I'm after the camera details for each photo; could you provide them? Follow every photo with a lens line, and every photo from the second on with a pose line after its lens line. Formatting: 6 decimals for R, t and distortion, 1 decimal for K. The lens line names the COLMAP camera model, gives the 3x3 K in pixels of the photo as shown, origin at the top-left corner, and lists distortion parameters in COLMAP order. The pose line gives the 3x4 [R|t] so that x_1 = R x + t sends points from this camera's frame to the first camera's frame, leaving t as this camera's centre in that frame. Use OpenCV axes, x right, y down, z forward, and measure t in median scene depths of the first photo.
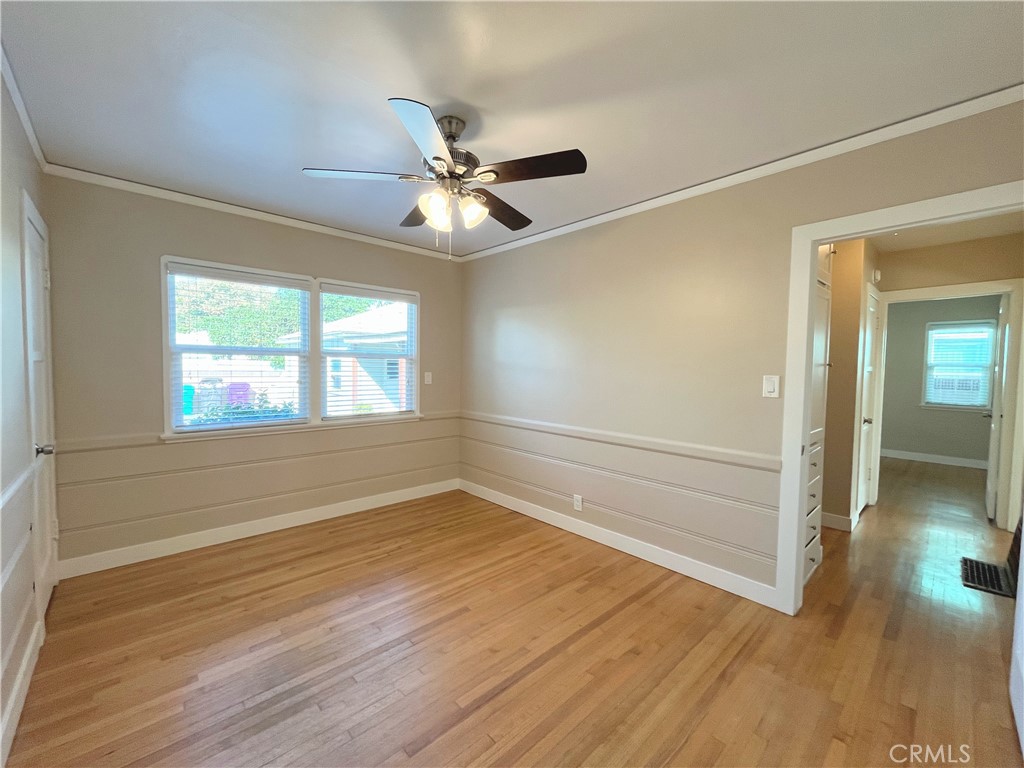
lens RADIAL K [[417.6, 0, 512.0], [0, 417.6, 384.0], [0, 0, 1]] dist [-0.004141, 0.001031]
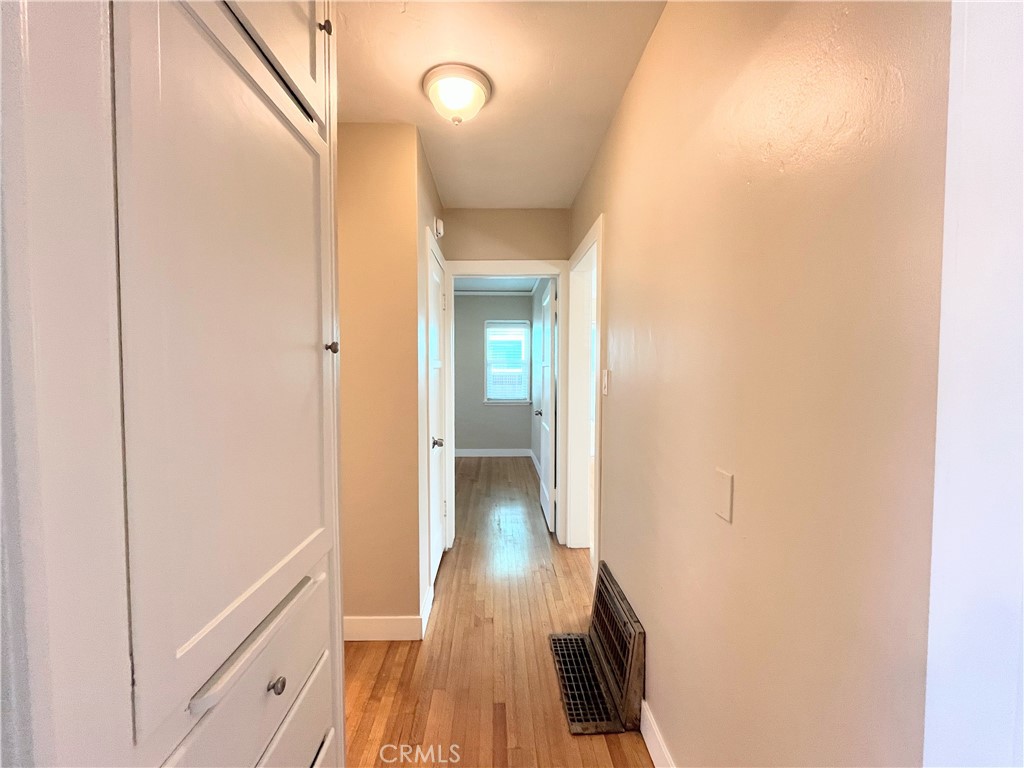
lens RADIAL K [[405.6, 0, 523.5], [0, 405.6, 383.9], [0, 0, 1]] dist [-0.017978, -0.000052]
pose [[0.626581, -0.040171, 0.778320, 0.407380], [0.040520, 0.998999, 0.018940, -0.010137], [-0.778302, 0.019670, 0.627582, 0.449681]]
